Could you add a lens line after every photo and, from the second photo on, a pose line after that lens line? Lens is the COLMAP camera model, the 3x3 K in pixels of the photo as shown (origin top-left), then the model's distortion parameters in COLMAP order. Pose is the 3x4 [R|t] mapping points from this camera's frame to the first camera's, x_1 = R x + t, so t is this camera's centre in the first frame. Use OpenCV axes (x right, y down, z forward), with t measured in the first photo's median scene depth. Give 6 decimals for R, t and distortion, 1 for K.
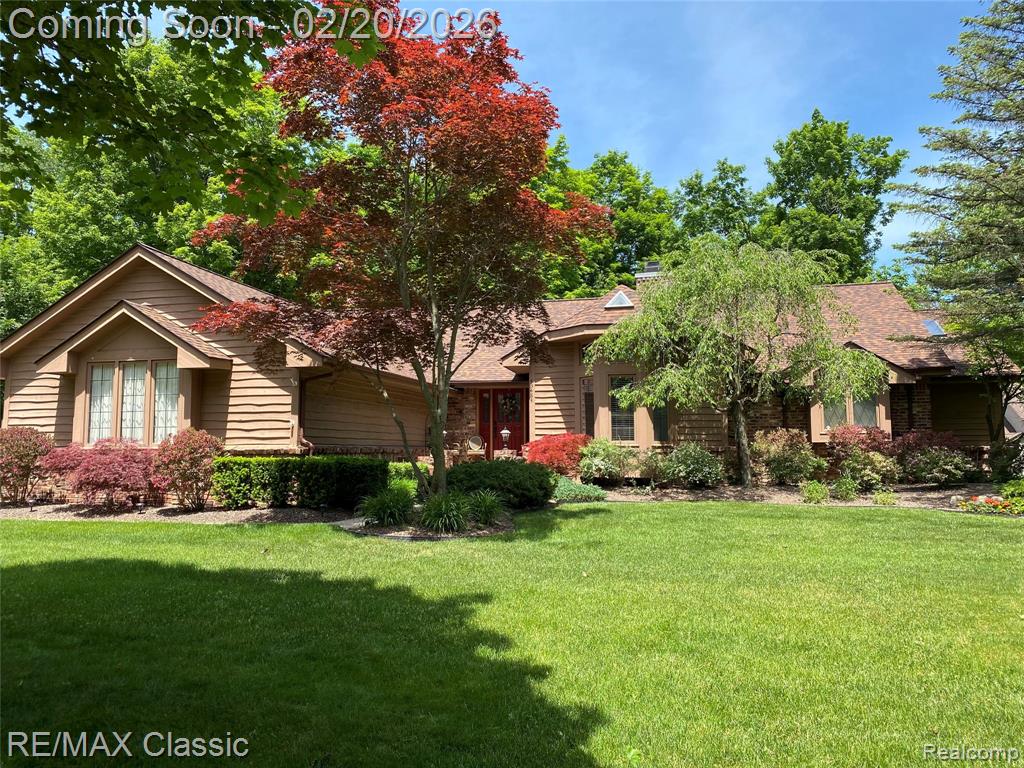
lens RADIAL K [[774.6, 0, 511.1], [0, 774.6, 384.5], [0, 0, 1]] dist [0.000927, -0.001868]
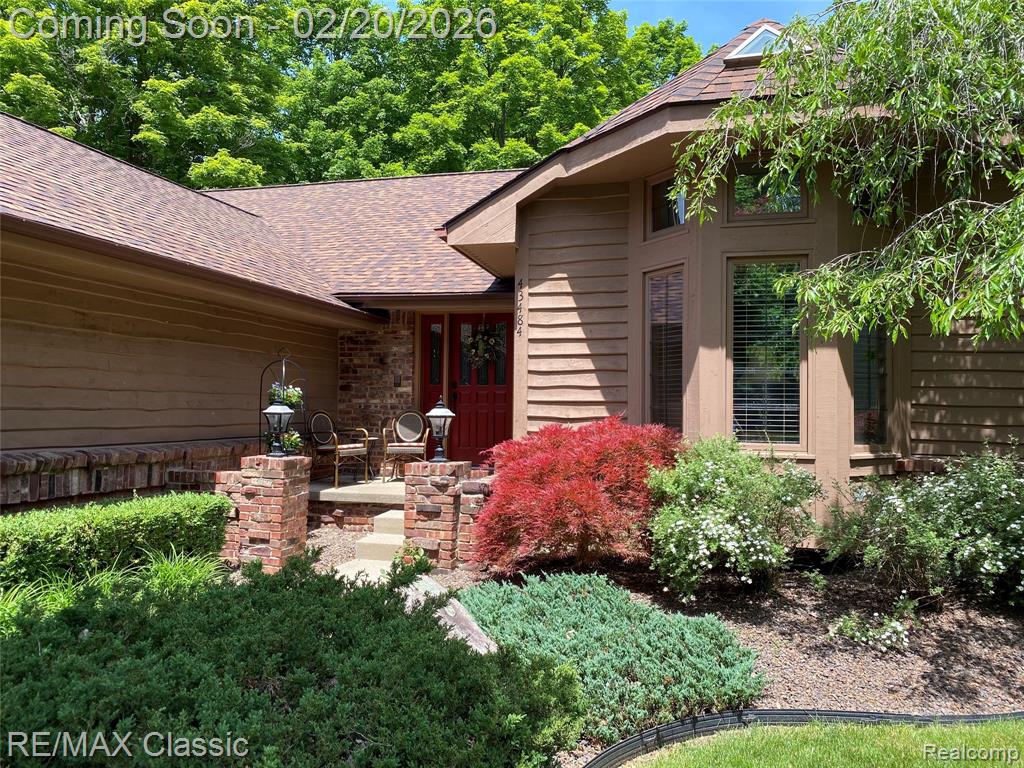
lens RADIAL K [[774.6, 0, 514.8], [0, 774.6, 383.4], [0, 0, 1]] dist [0.000927, -0.001868]
pose [[0.999346, 0.012837, -0.033811, 0.038185], [-0.010995, 0.998475, 0.054098, 0.025916], [0.034454, -0.053691, 0.997963, 0.605842]]
